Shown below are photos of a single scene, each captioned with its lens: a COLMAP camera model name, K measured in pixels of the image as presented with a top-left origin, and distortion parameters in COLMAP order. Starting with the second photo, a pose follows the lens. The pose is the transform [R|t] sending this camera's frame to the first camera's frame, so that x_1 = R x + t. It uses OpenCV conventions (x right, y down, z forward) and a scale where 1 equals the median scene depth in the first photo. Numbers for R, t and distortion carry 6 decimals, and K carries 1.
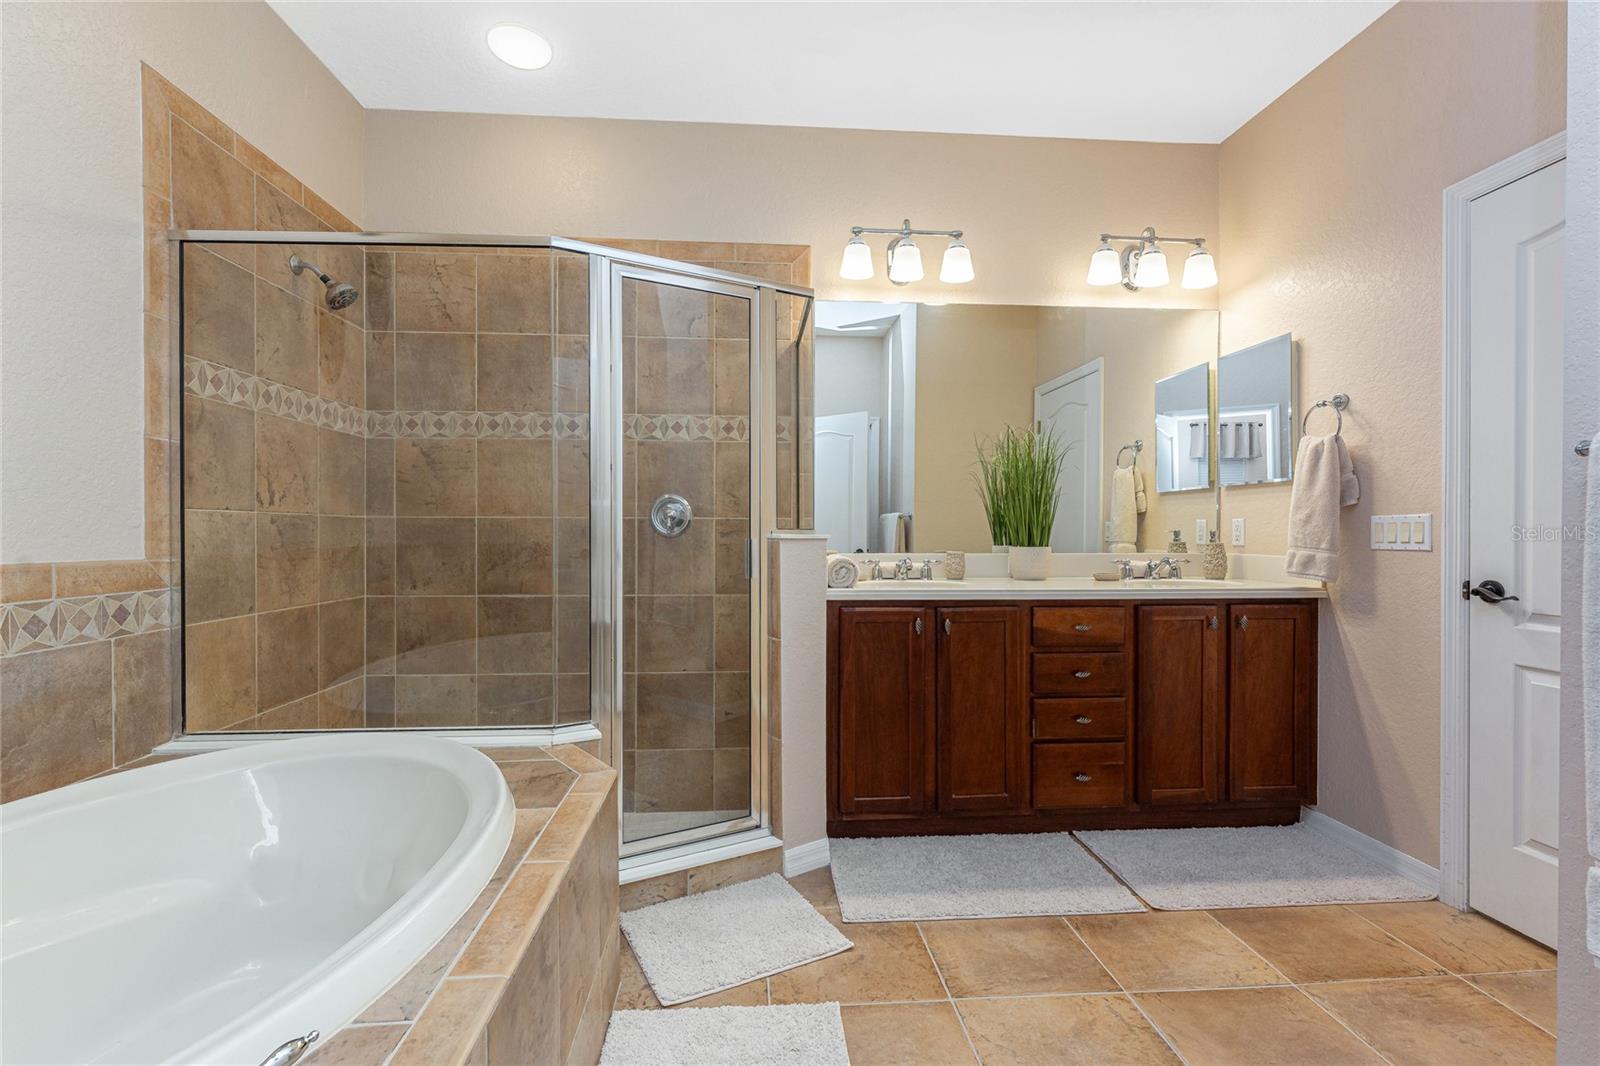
lens RADIAL K [[704.0, 0, 781.6], [0, 704.0, 548.4], [0, 0, 1]] dist [-0.000509, -0.000174]
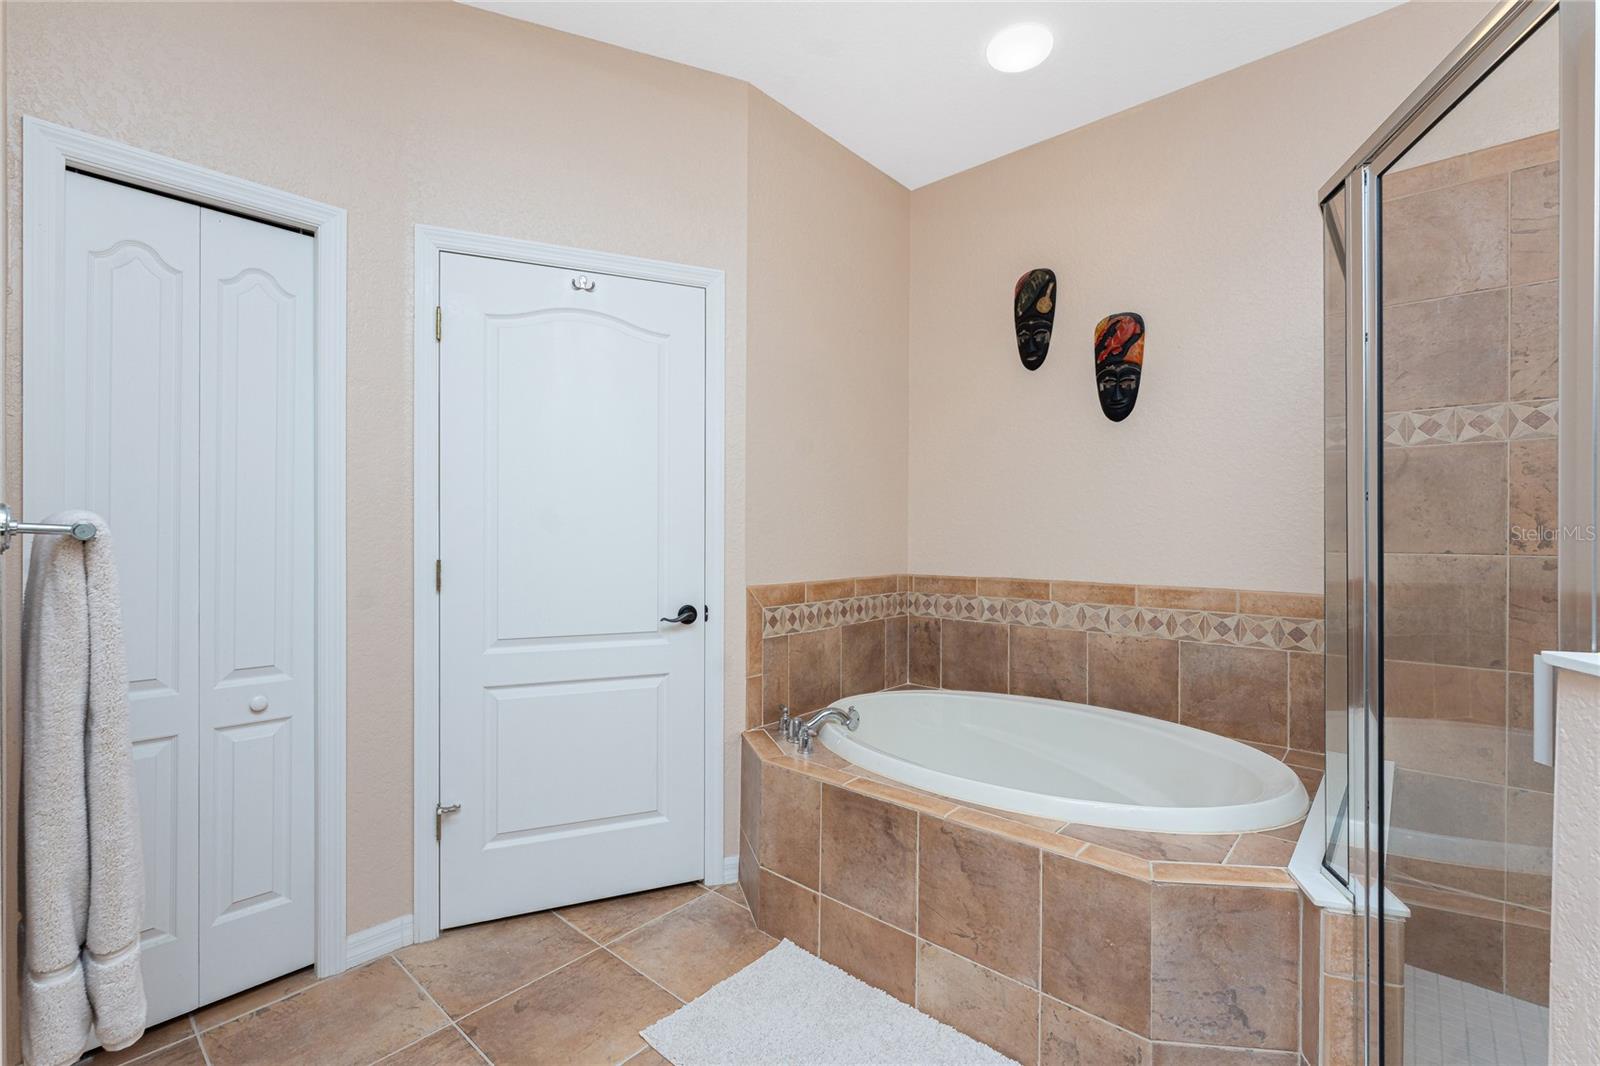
lens RADIAL K [[704.8, 0, 800.0], [0, 704.8, 533.0], [0, 0, 1]] dist [-0.001229, -0.000552]
pose [[-0.703905, -0.001082, -0.710293, 0.613413], [-0.019486, 0.999652, 0.017787, -0.095268], [0.710027, 0.026361, -0.703681, 1.202330]]
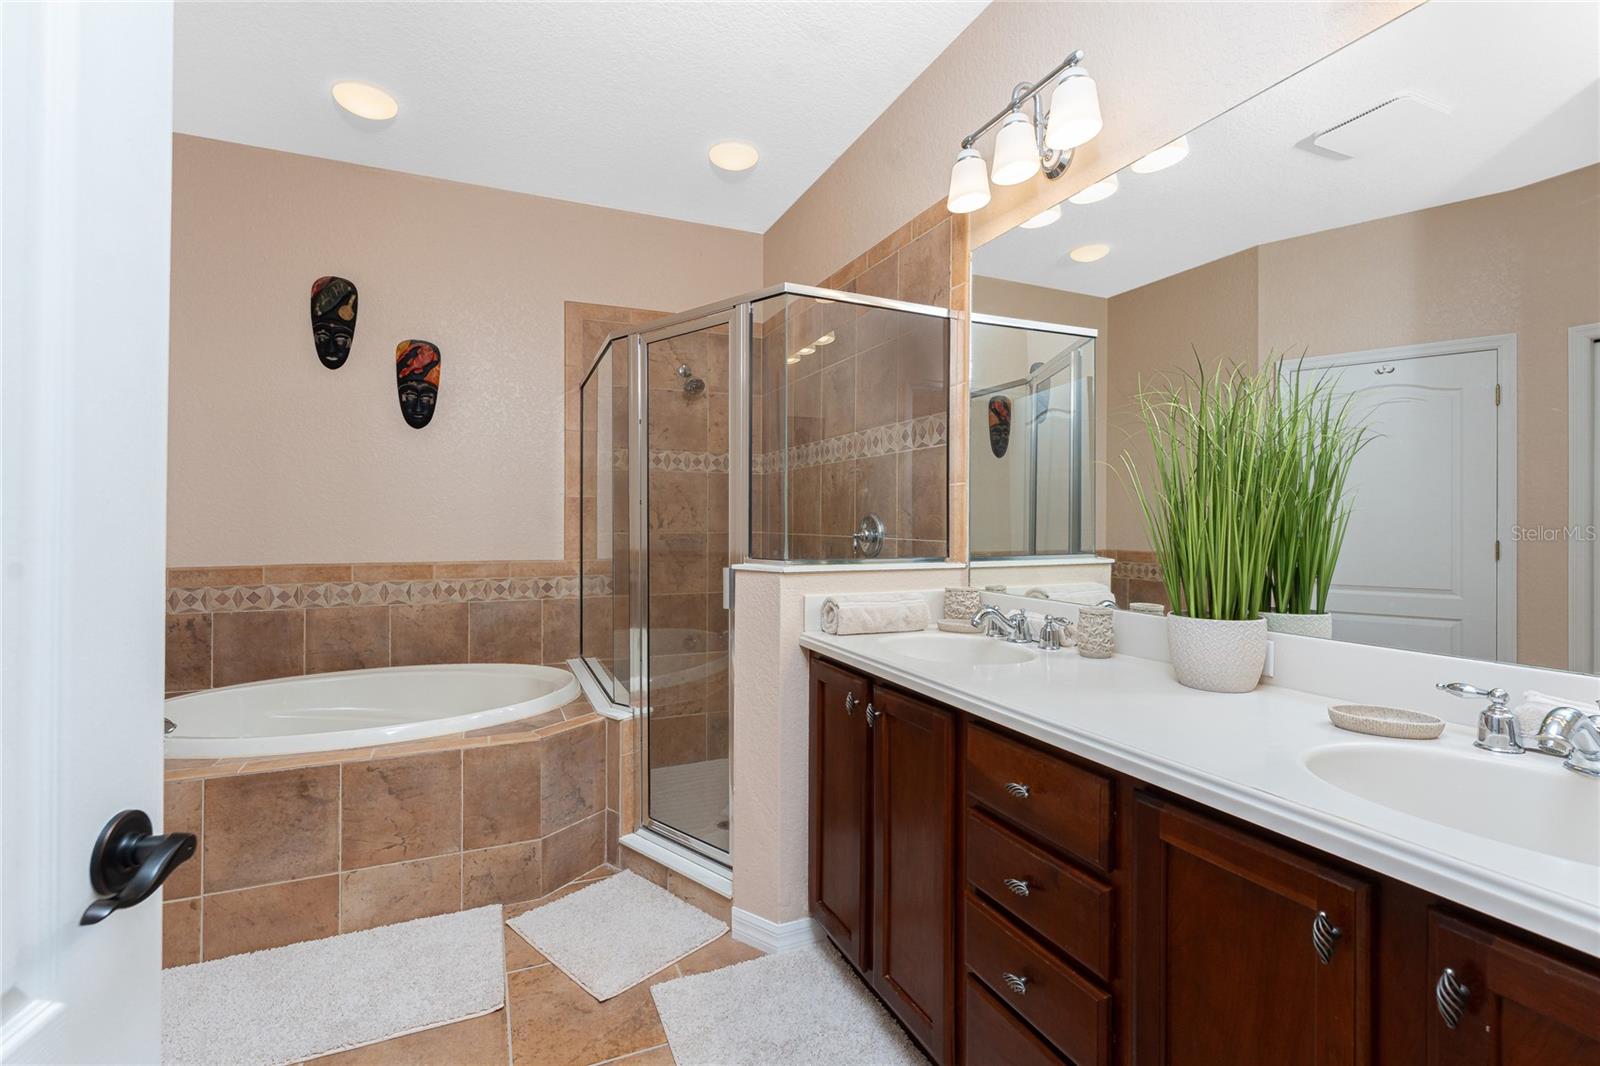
lens RADIAL K [[704.8, 0, 800.0], [0, 704.8, 533.0], [0, 0, 1]] dist [-0.001229, -0.000552]
pose [[0.350029, 0.016683, -0.936590, 1.110432], [-0.023791, 0.999677, 0.008915, -0.089855], [0.936437, 0.019162, 0.350313, 0.924512]]
